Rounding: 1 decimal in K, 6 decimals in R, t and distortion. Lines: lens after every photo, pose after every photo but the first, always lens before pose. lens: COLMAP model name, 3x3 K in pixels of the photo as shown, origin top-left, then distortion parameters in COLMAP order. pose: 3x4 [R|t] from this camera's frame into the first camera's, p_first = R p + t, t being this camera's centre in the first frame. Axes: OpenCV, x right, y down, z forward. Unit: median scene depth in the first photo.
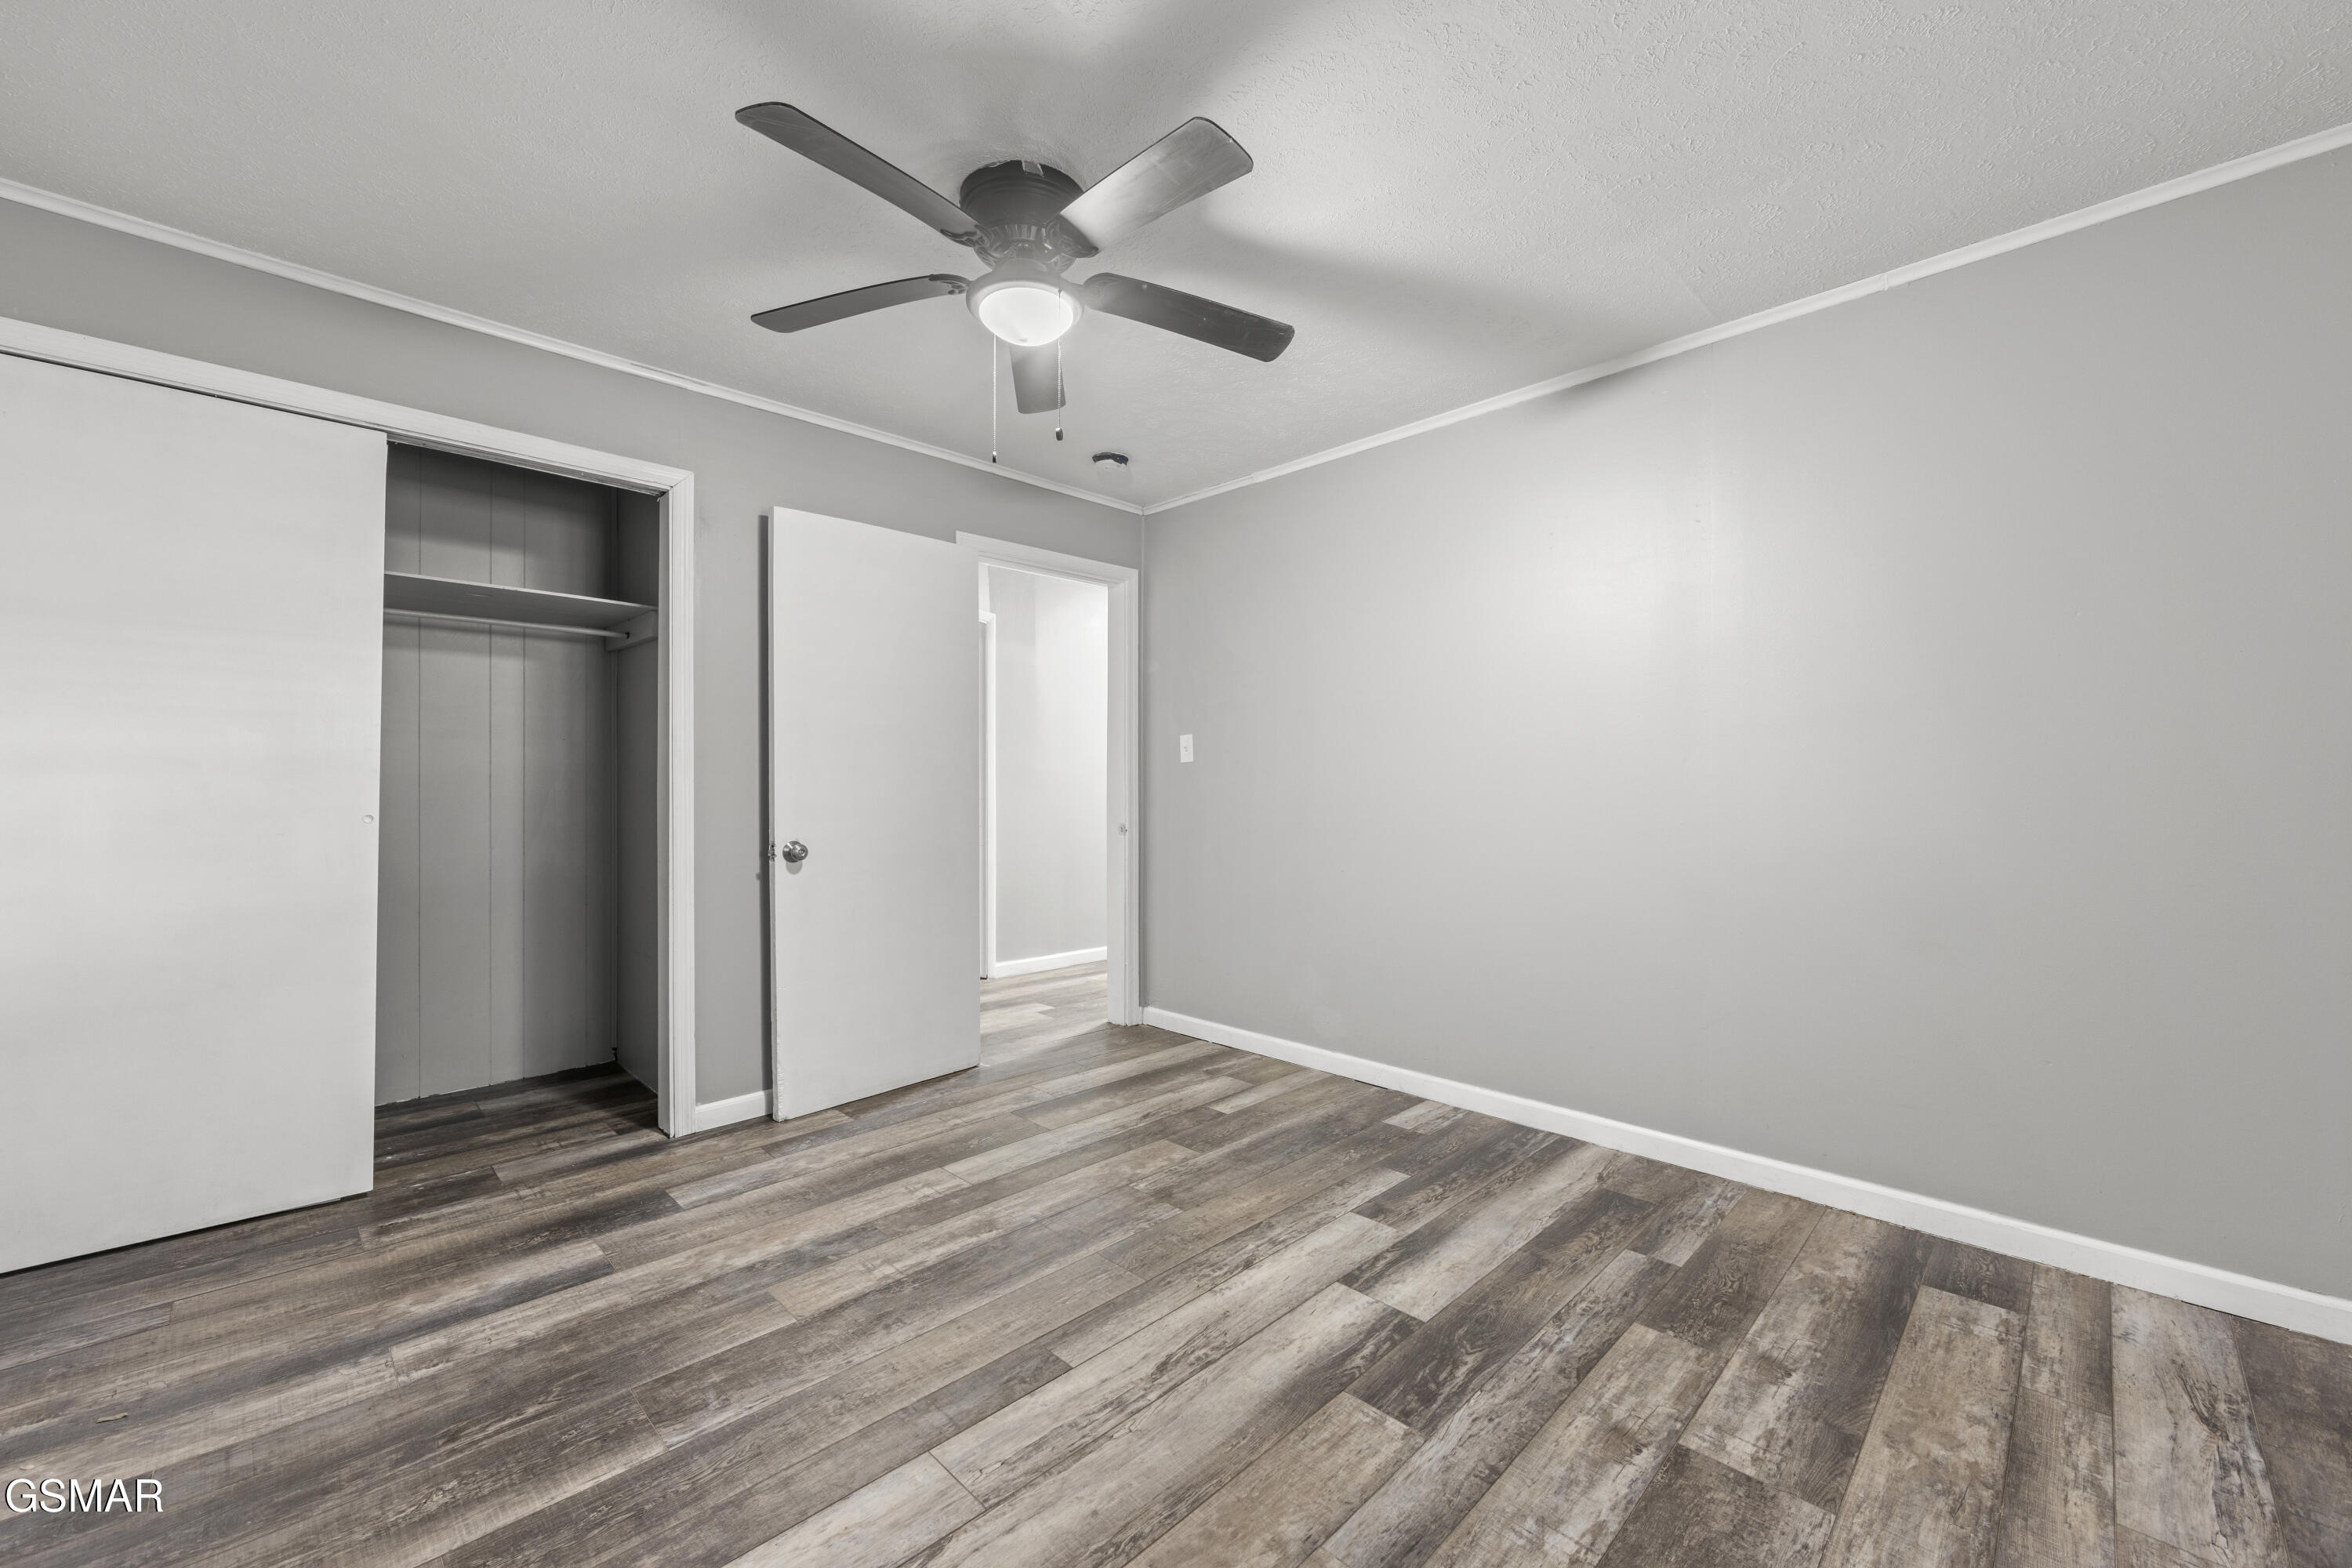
lens RADIAL K [[919.0, 0, 1184.7], [0, 919.0, 782.9], [0, 0, 1]] dist [-0.003311, -0.000110]
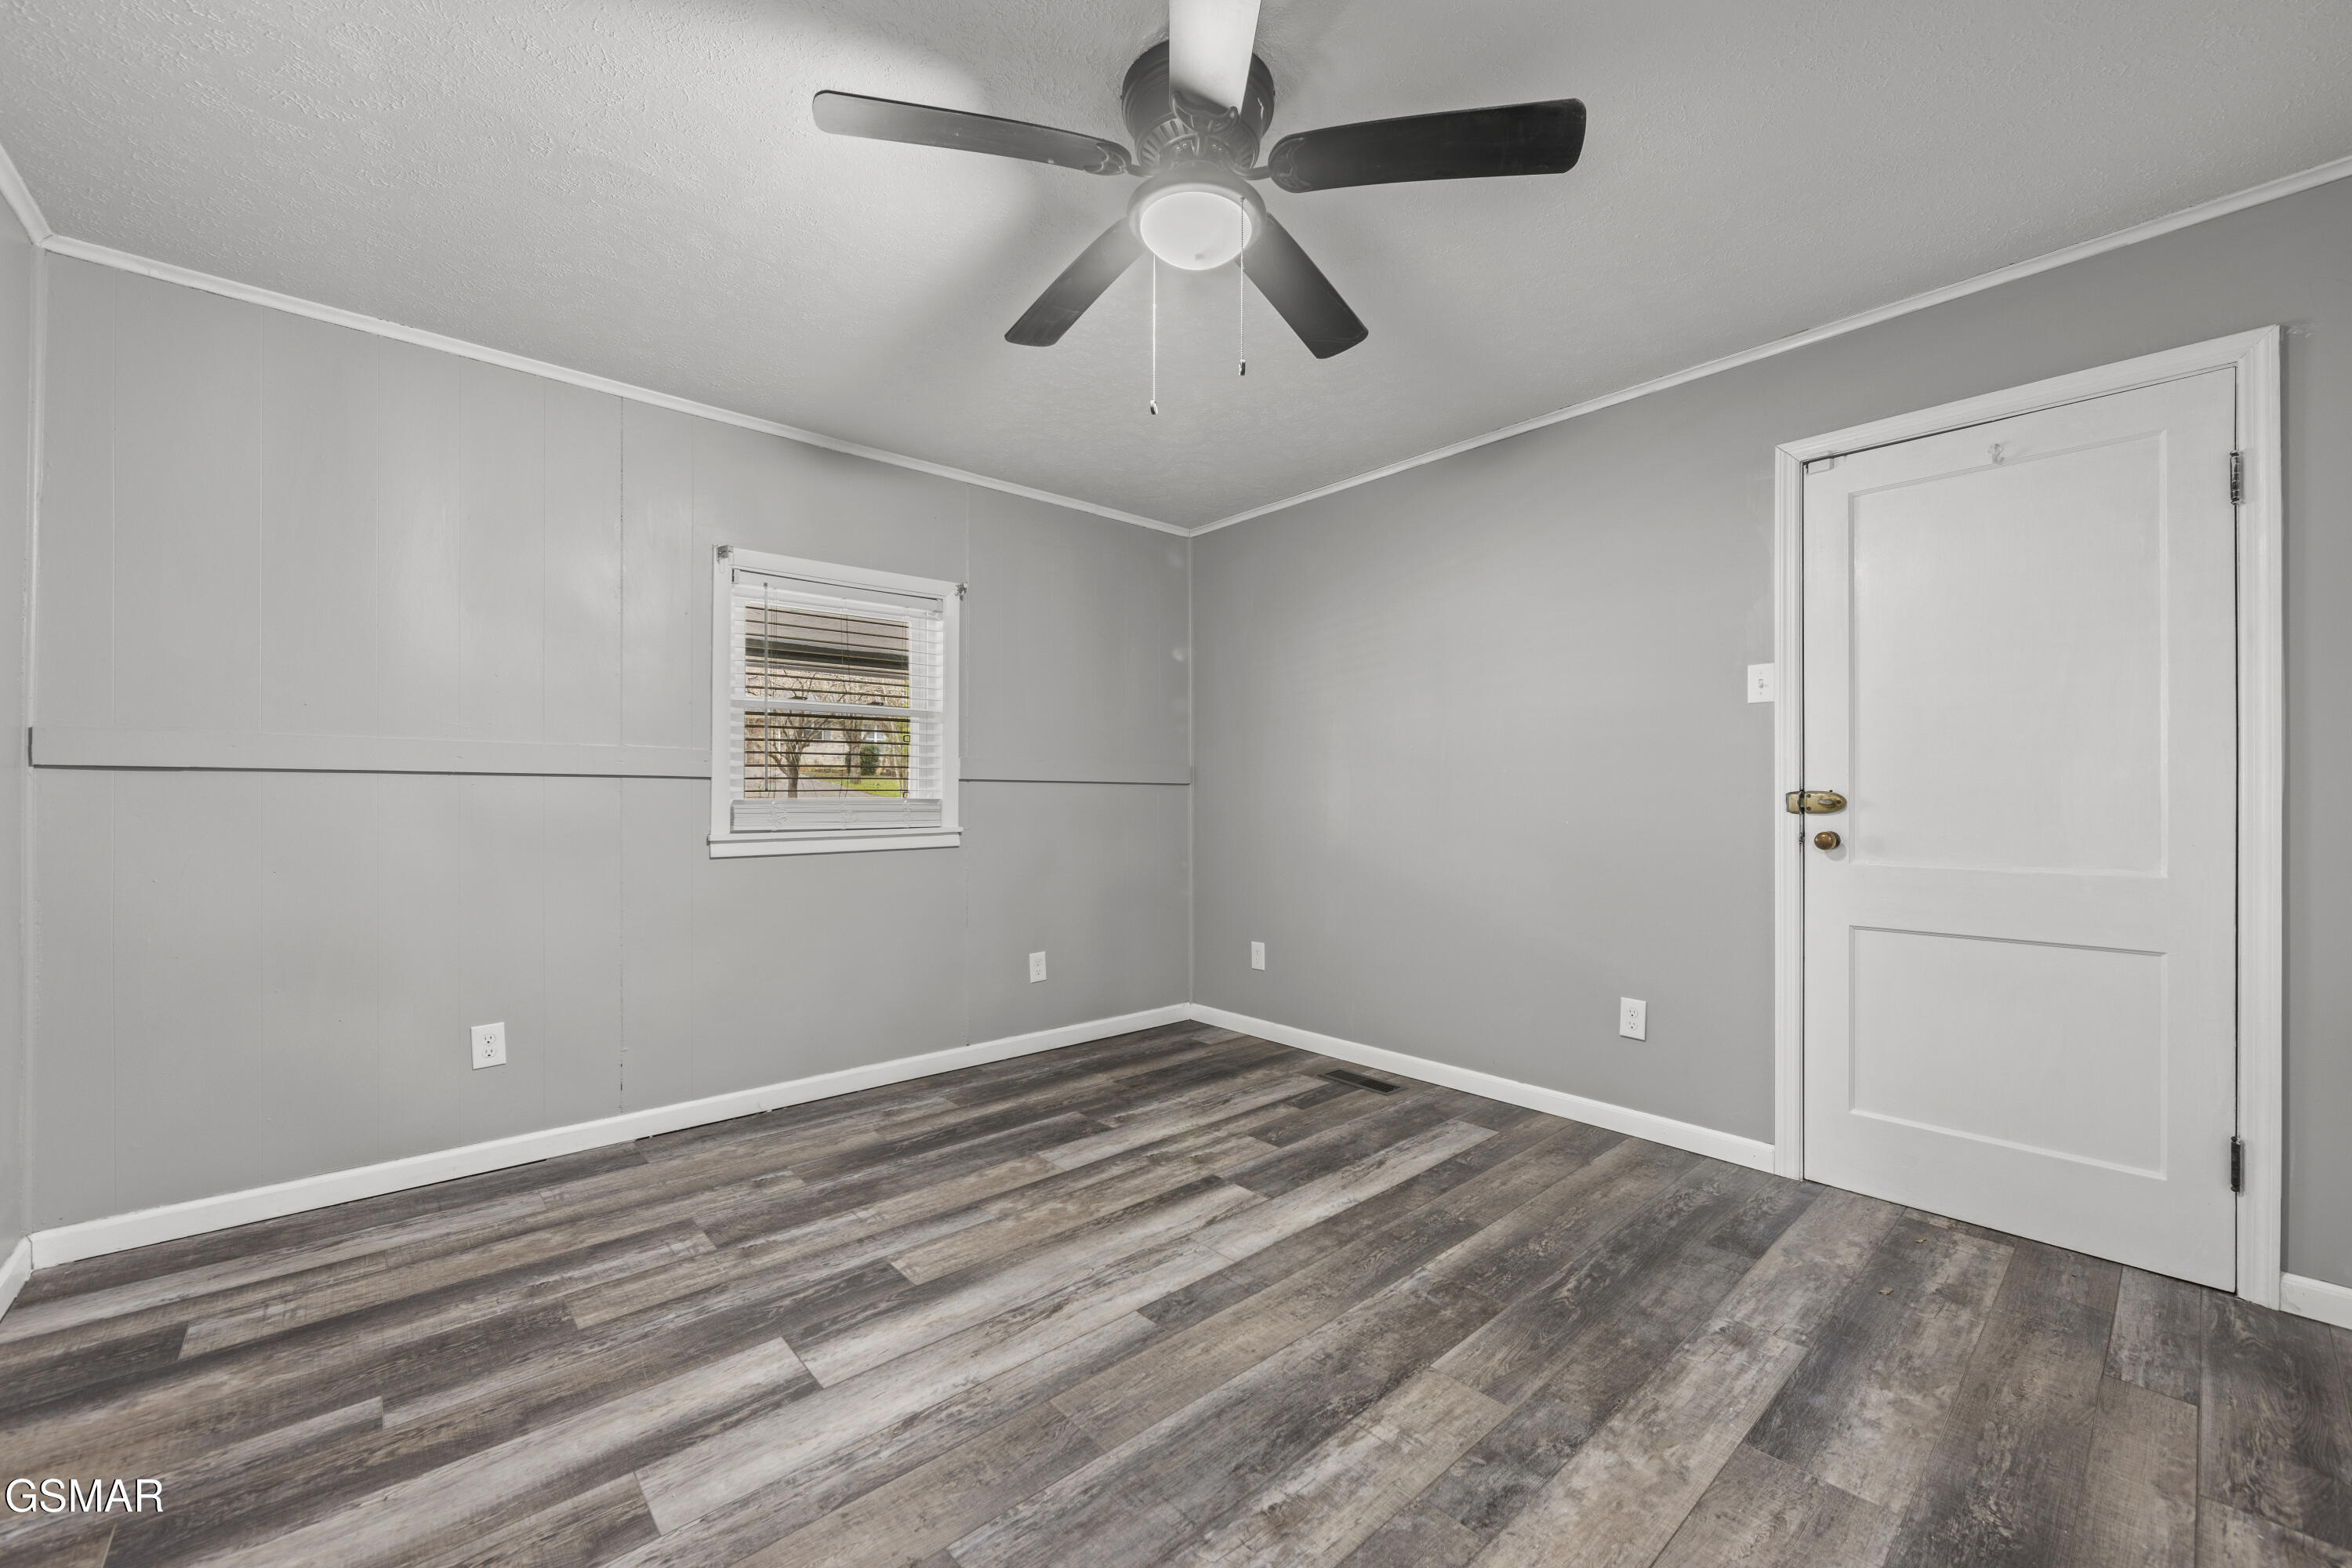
lens RADIAL K [[919.0, 0, 1166.3], [0, 919.0, 780.2], [0, 0, 1]] dist [-0.003311, -0.000110]
pose [[-0.997277, -0.000187, 0.073744, -0.239379], [-0.001410, 0.999862, -0.016528, 0.005485], [-0.073731, -0.016587, -0.997140, 2.107199]]
